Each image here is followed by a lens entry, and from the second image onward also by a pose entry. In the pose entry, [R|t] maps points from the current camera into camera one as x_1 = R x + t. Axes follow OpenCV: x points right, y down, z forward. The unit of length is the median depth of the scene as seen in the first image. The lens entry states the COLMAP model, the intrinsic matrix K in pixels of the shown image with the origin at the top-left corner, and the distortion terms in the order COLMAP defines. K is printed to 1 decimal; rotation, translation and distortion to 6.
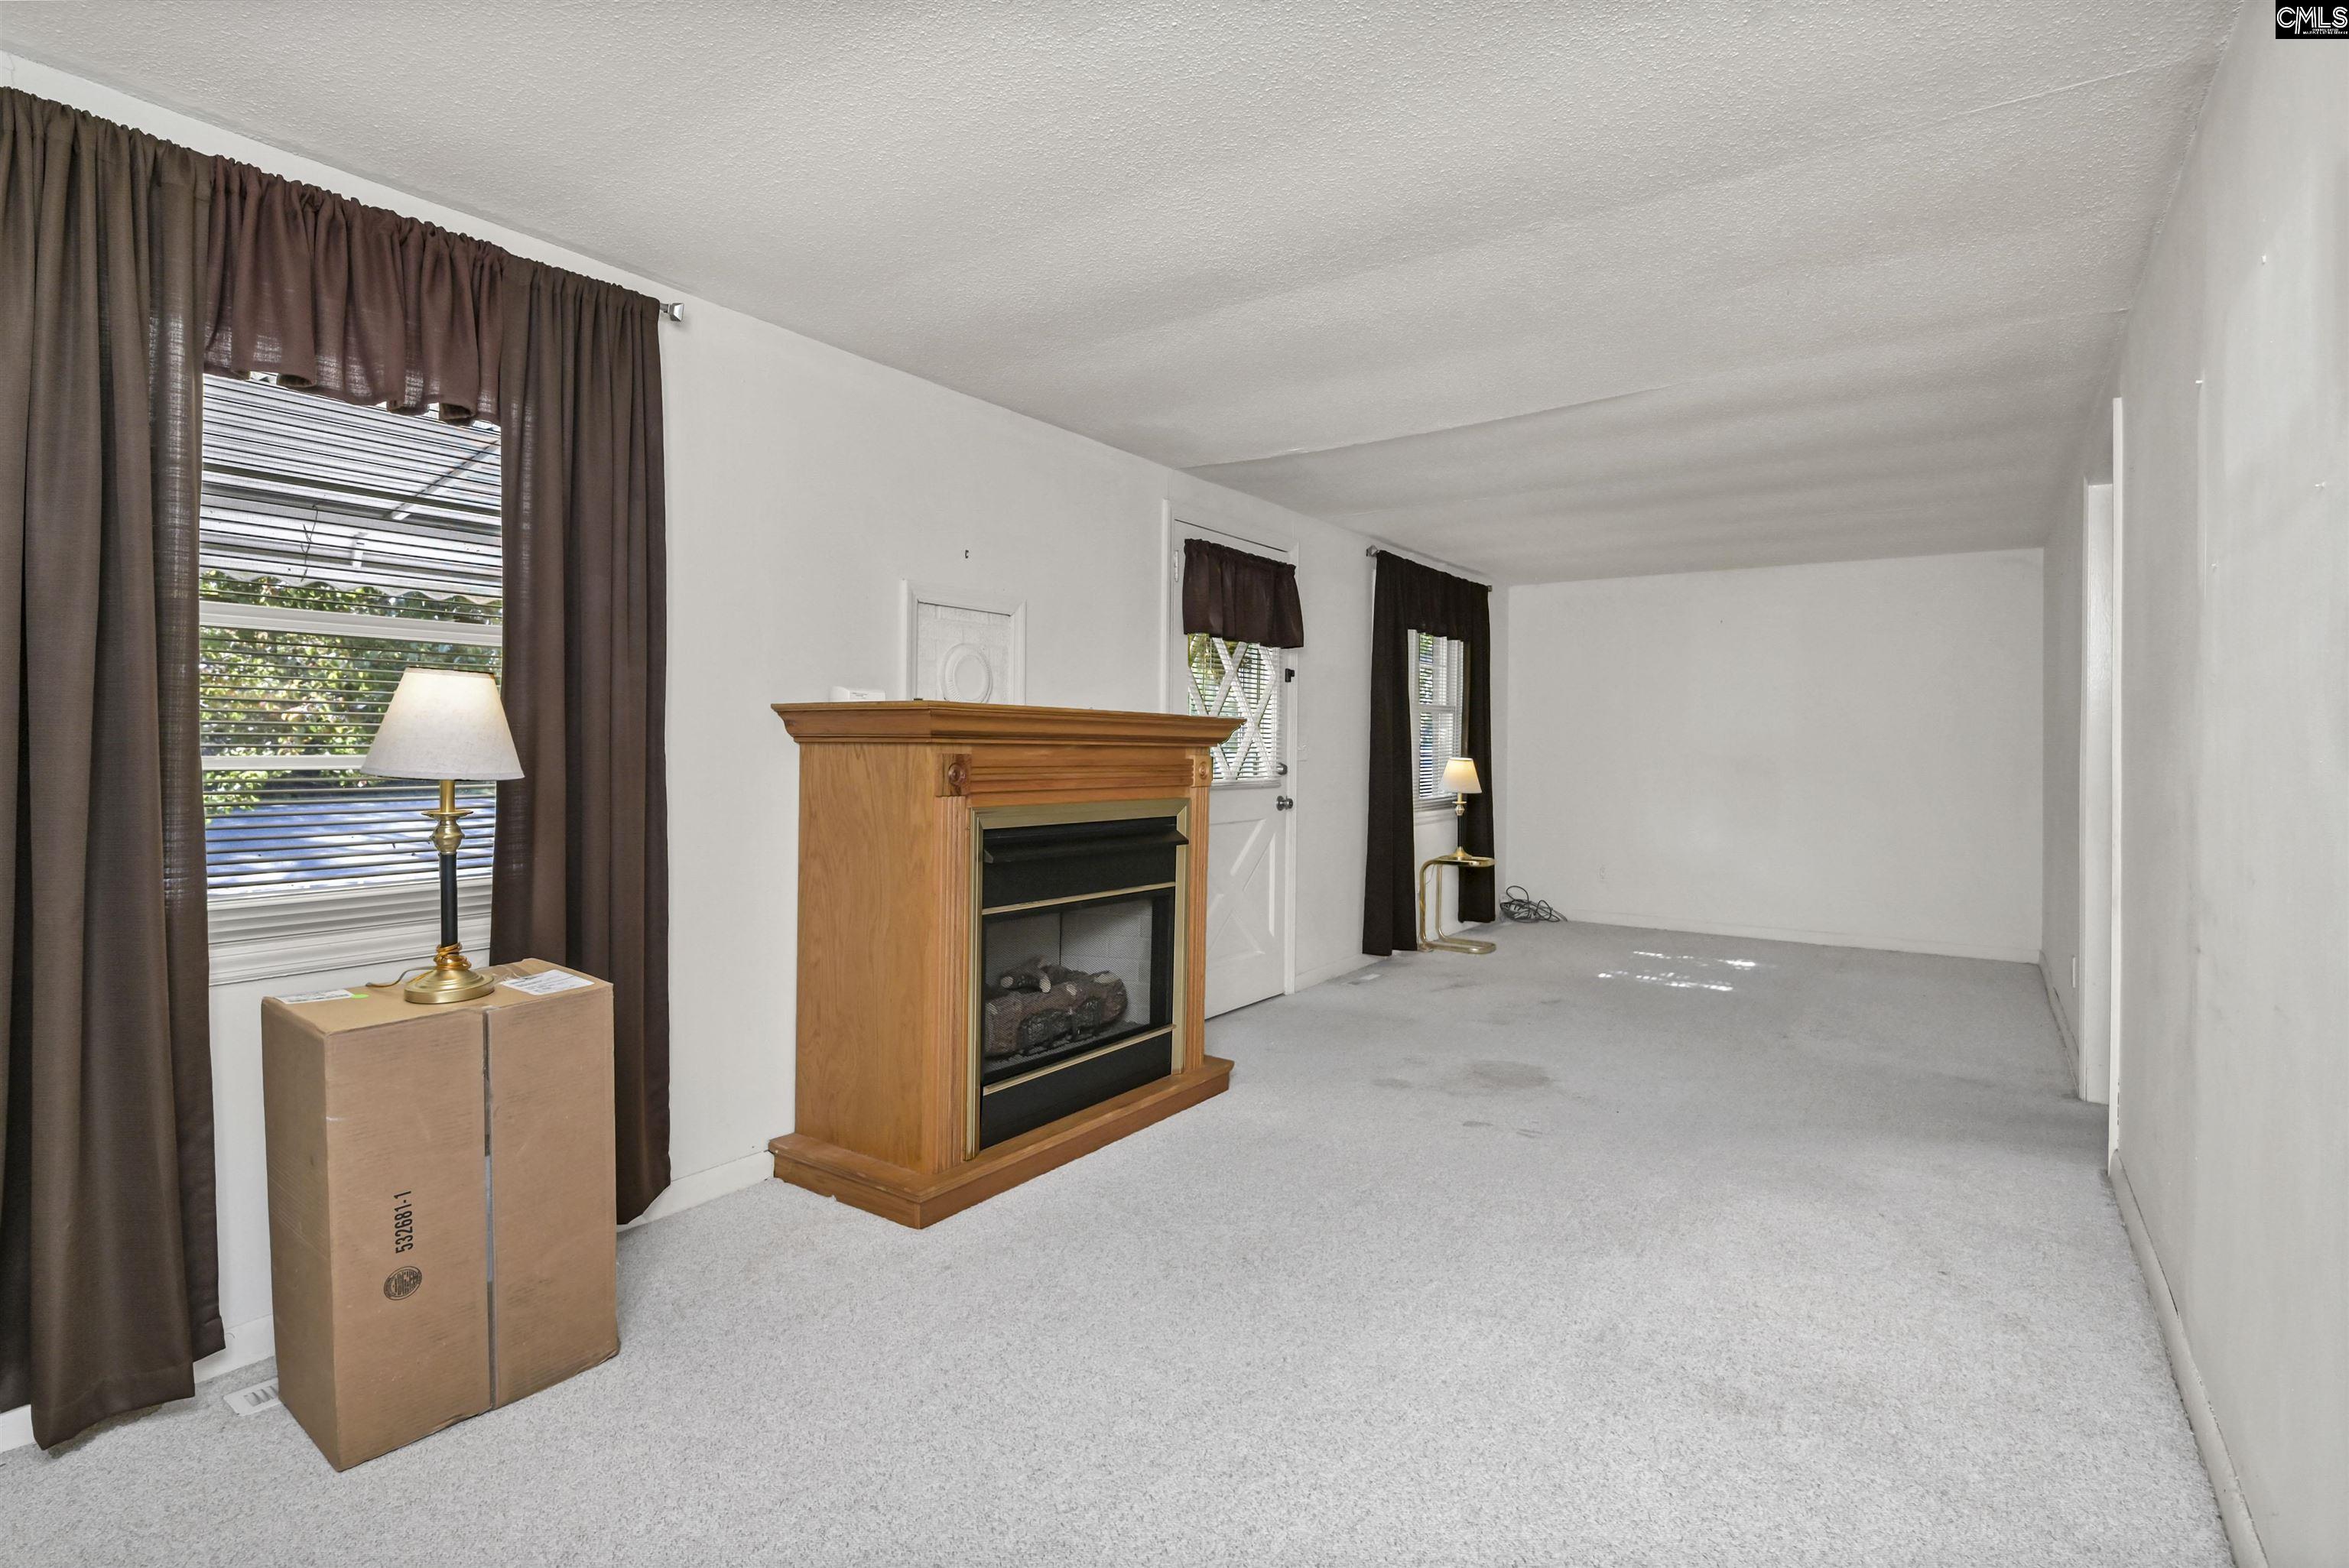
lens RADIAL K [[1135.9, 0, 1123.1], [0, 1135.9, 756.0], [0, 0, 1]] dist [-0.004903, -0.000800]
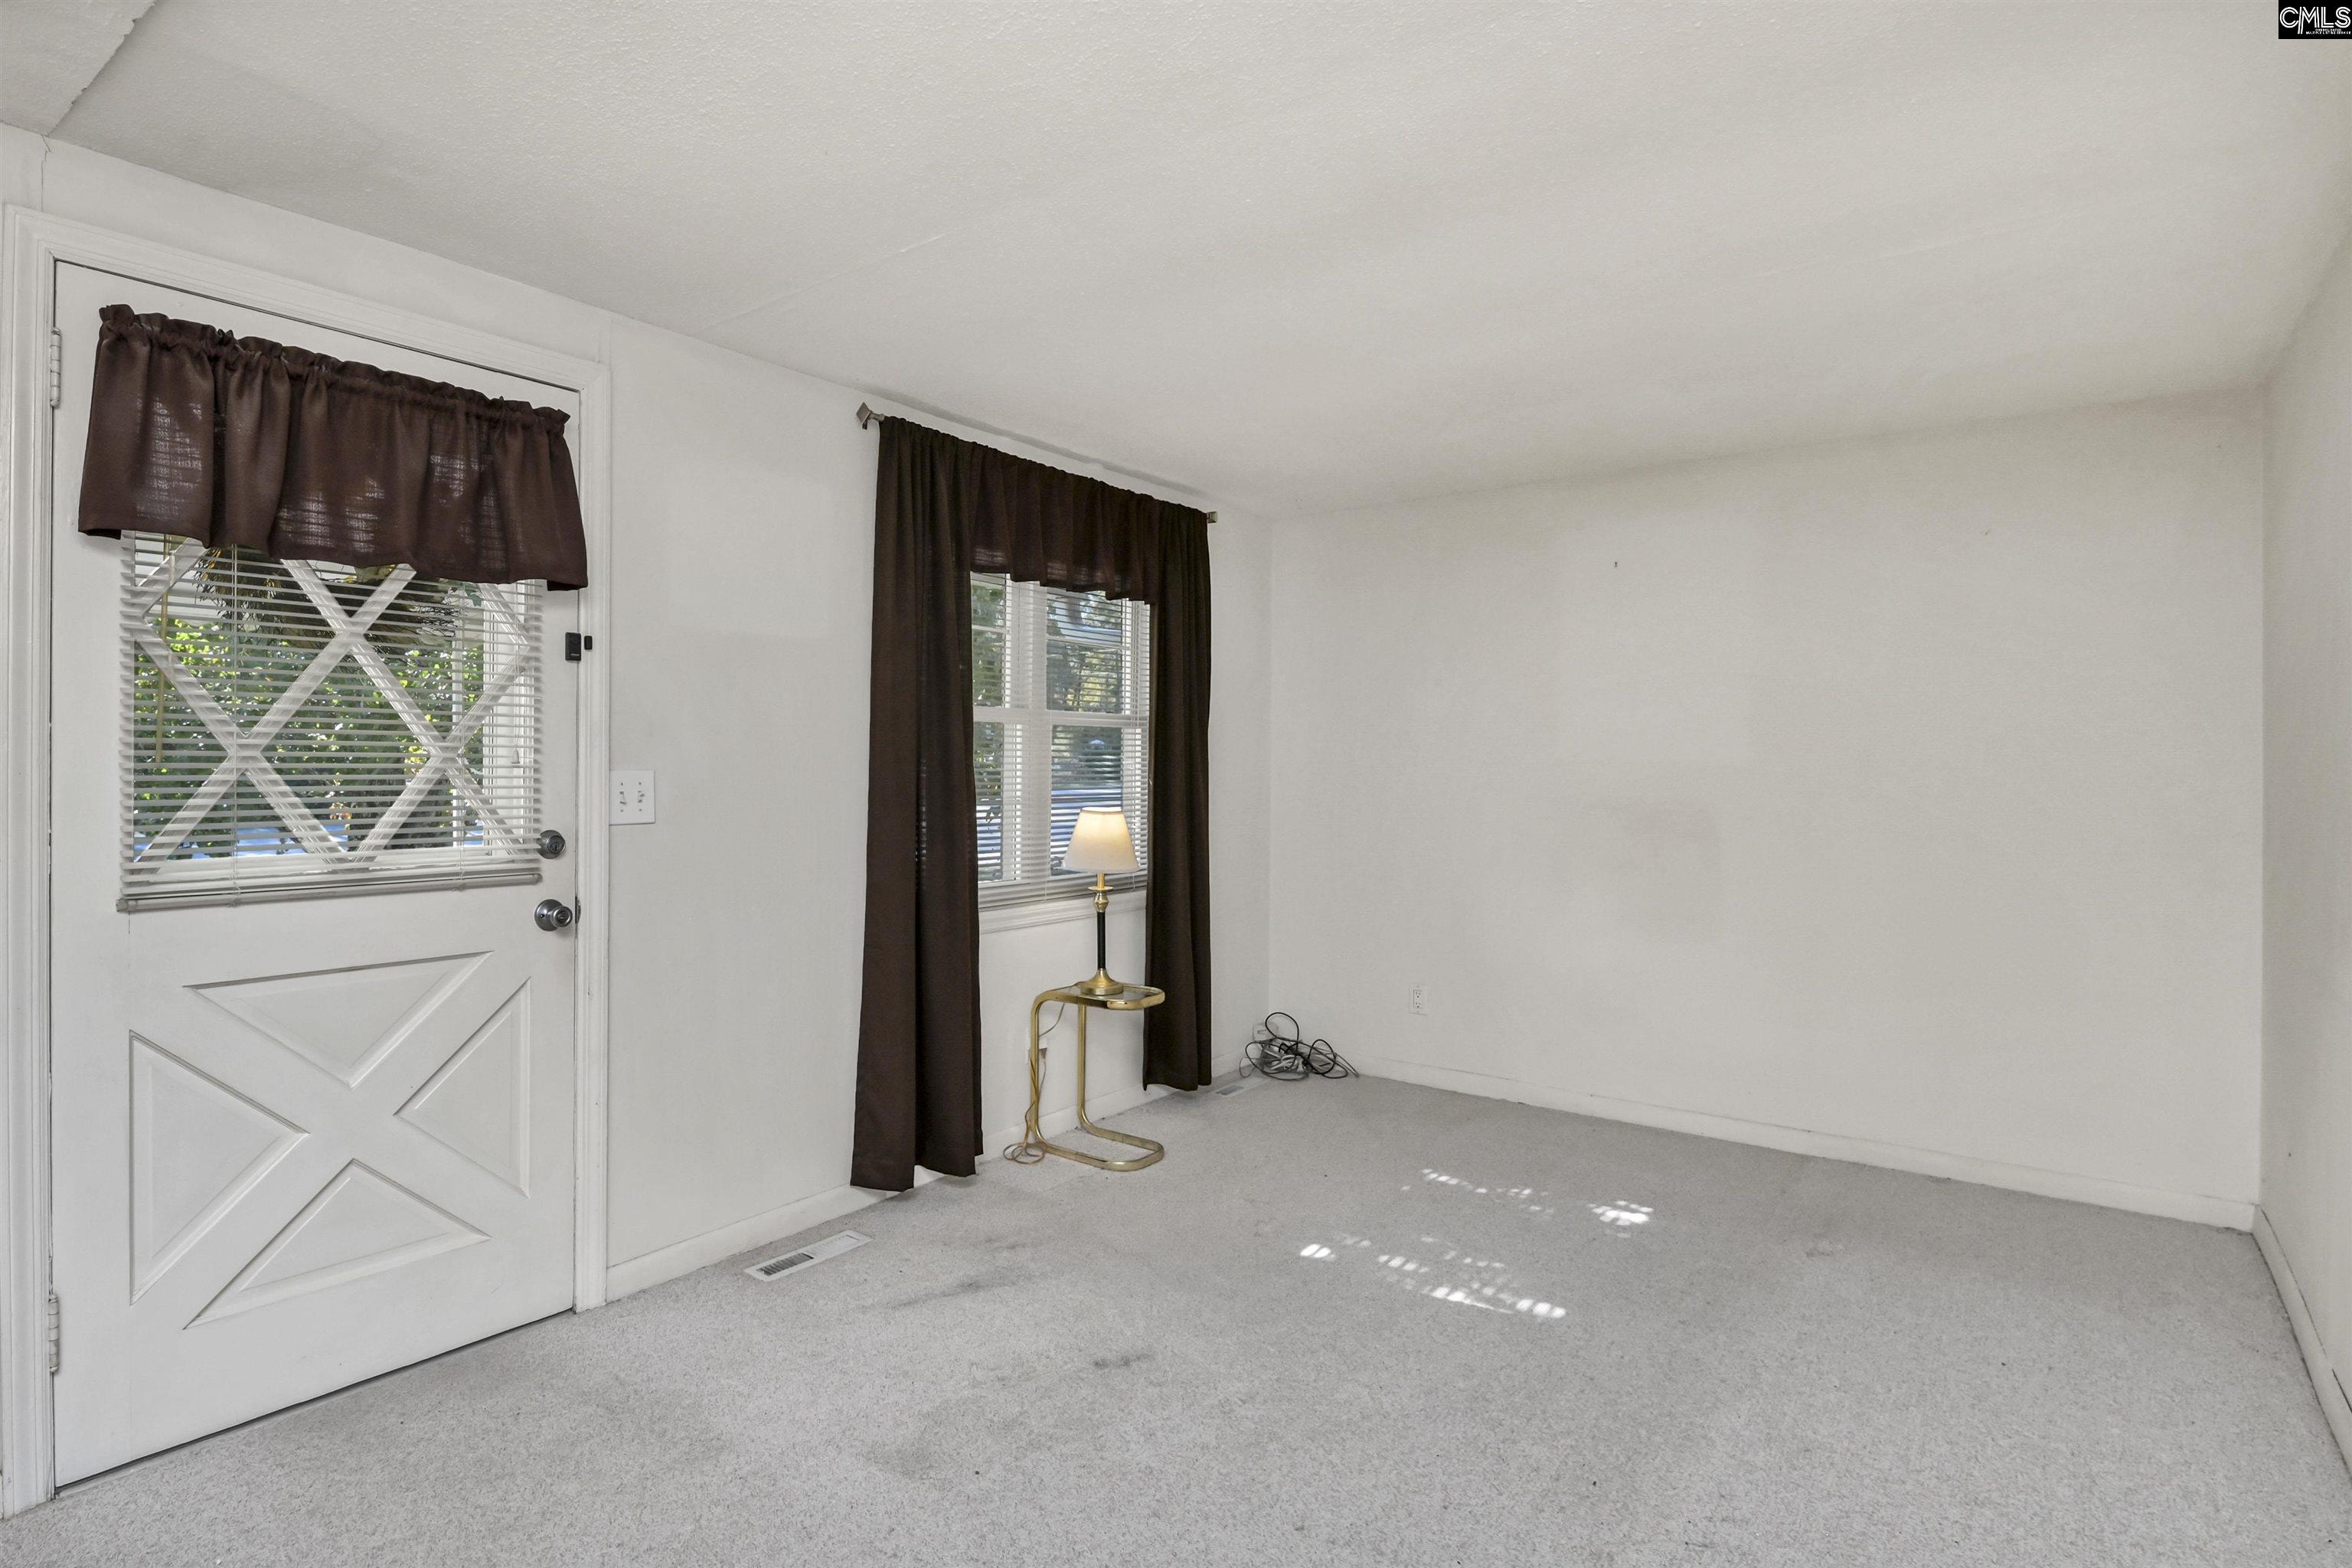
lens RADIAL K [[999.9, 0, 1169.6], [0, 999.9, 789.1], [0, 0, 1]] dist [-0.004399, -0.000336]
pose [[0.996761, -0.011571, -0.079583, 0.392256], [0.011767, 0.999929, 0.001992, -0.008224], [0.079555, -0.002922, 0.996826, 0.550441]]
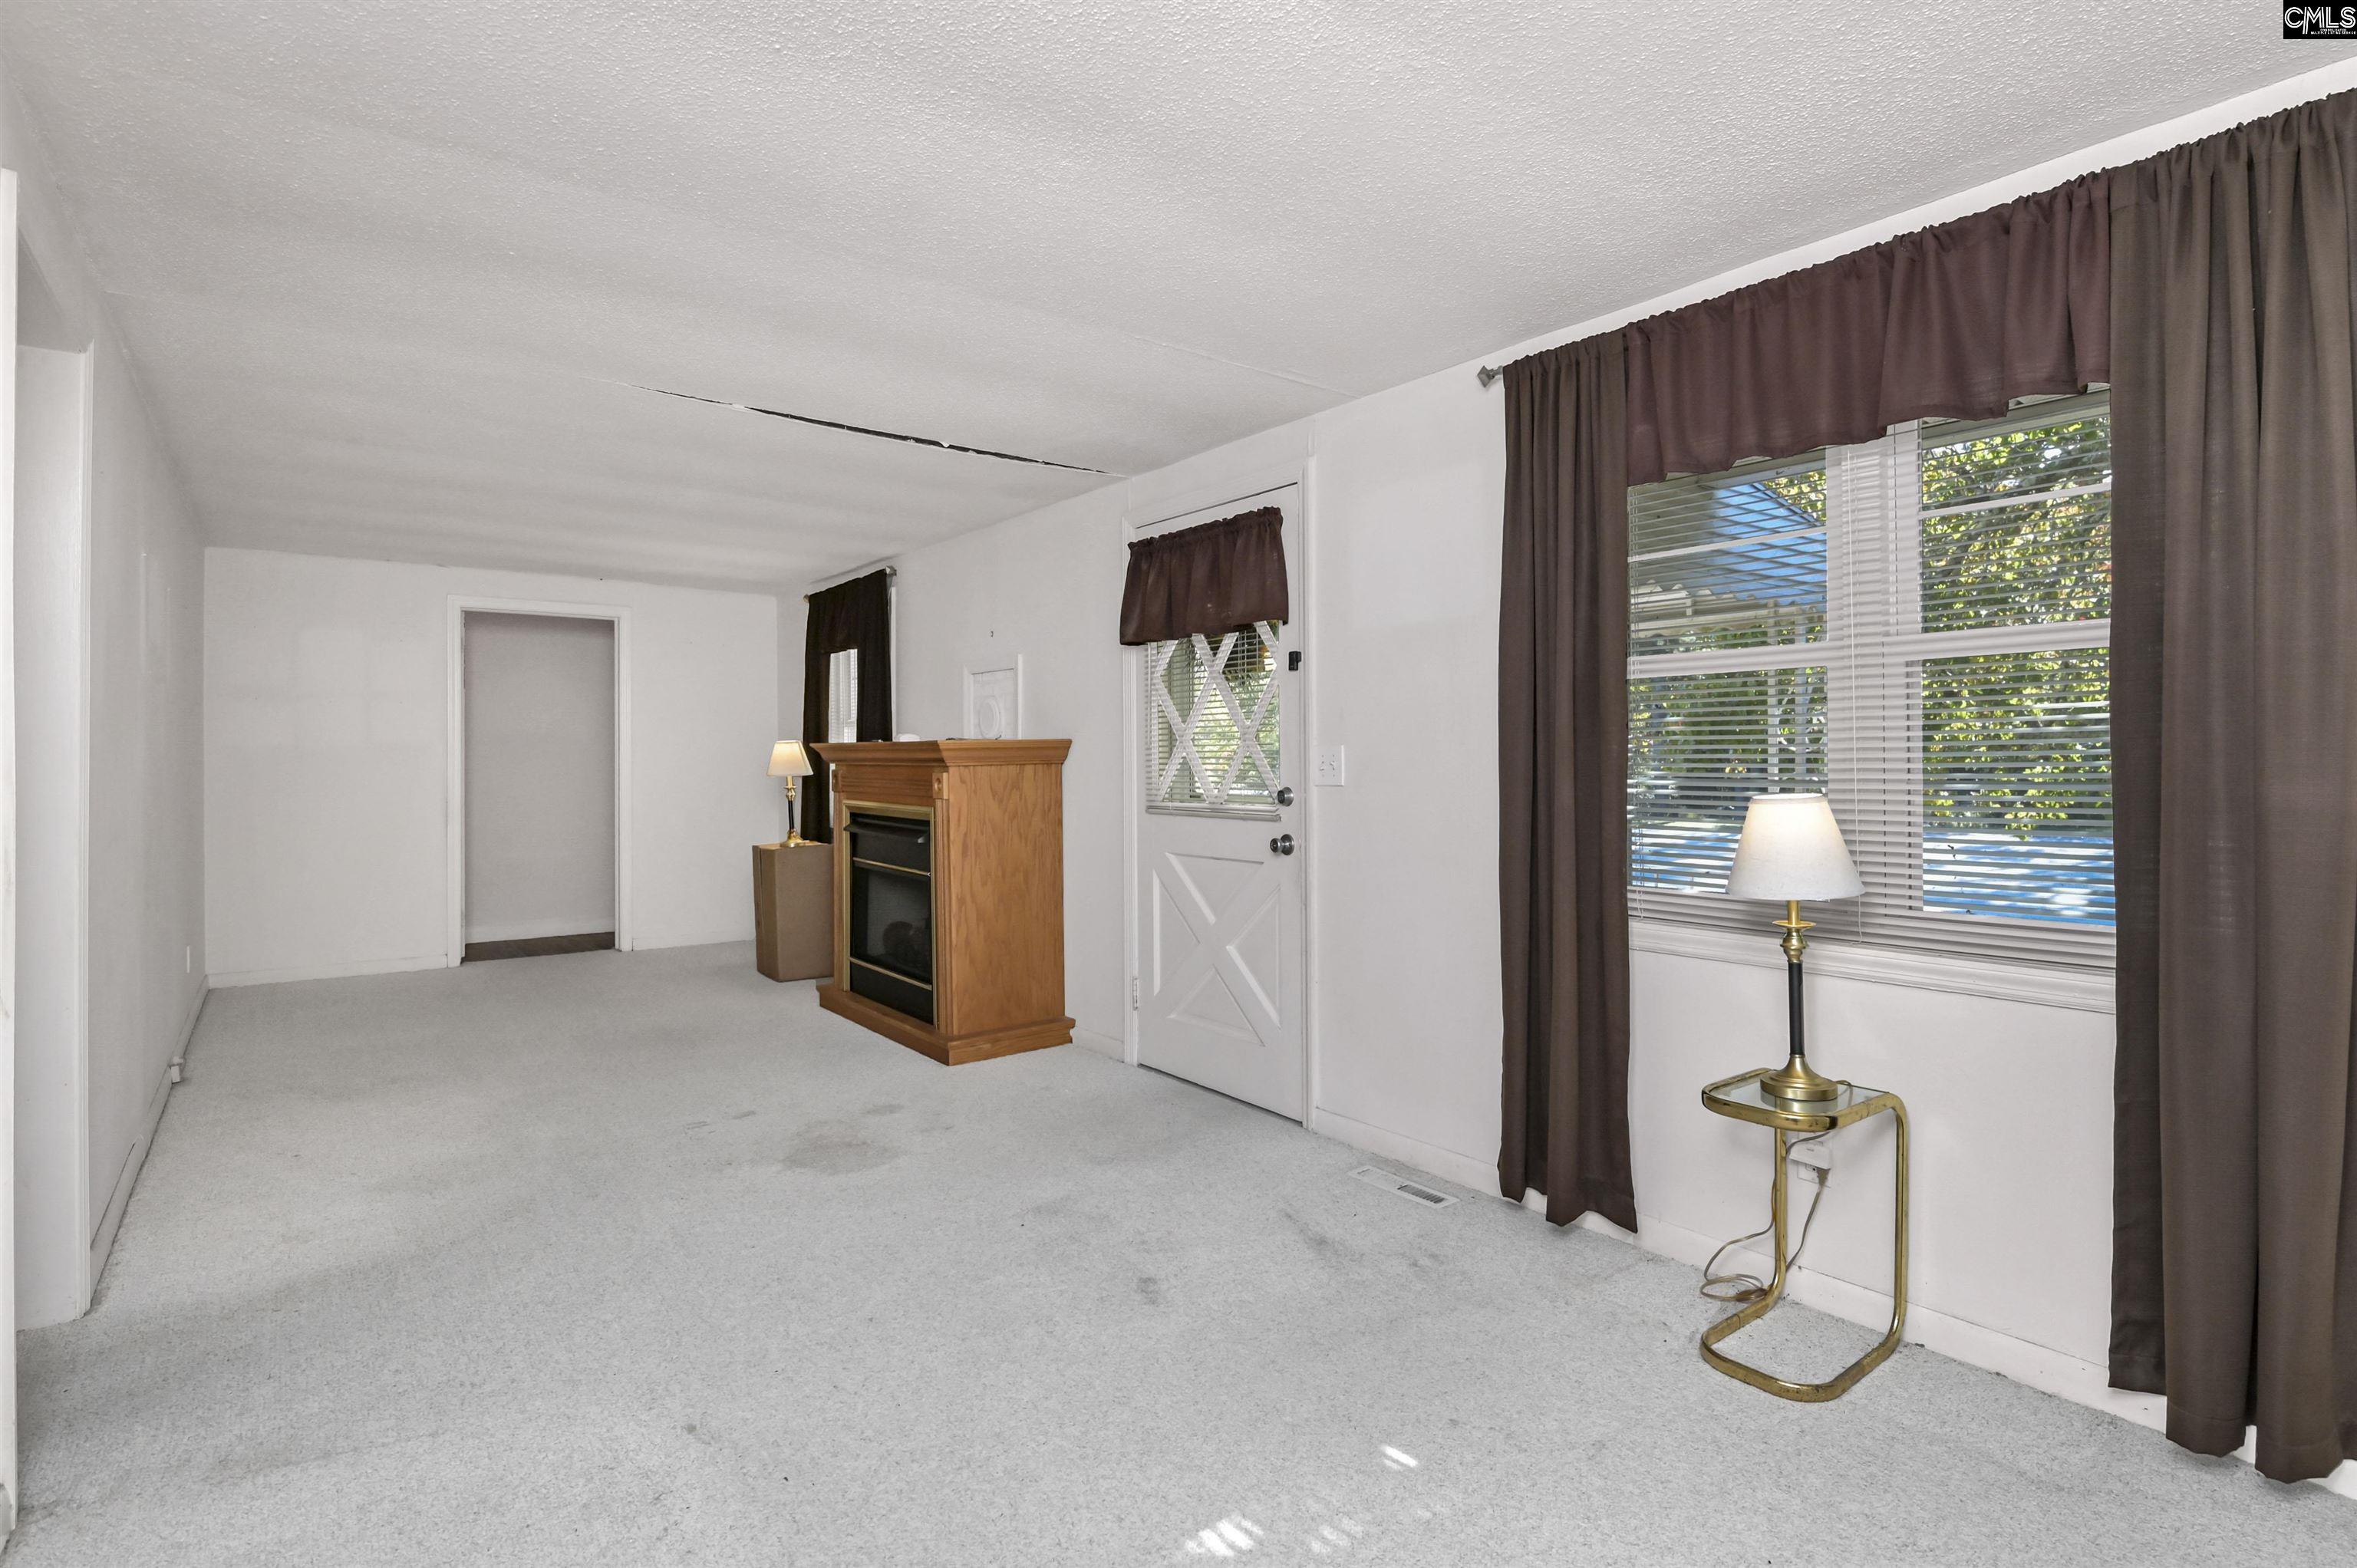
lens RADIAL K [[1139.8, 0, 1181.2], [0, 1139.8, 761.3], [0, 0, 1]] dist [-0.004903, -0.000800]
pose [[-0.258665, -0.008344, -0.965931, 0.761387], [-0.009086, 0.999939, -0.006205, -0.004733], [0.965924, 0.007172, -0.258725, 1.020050]]
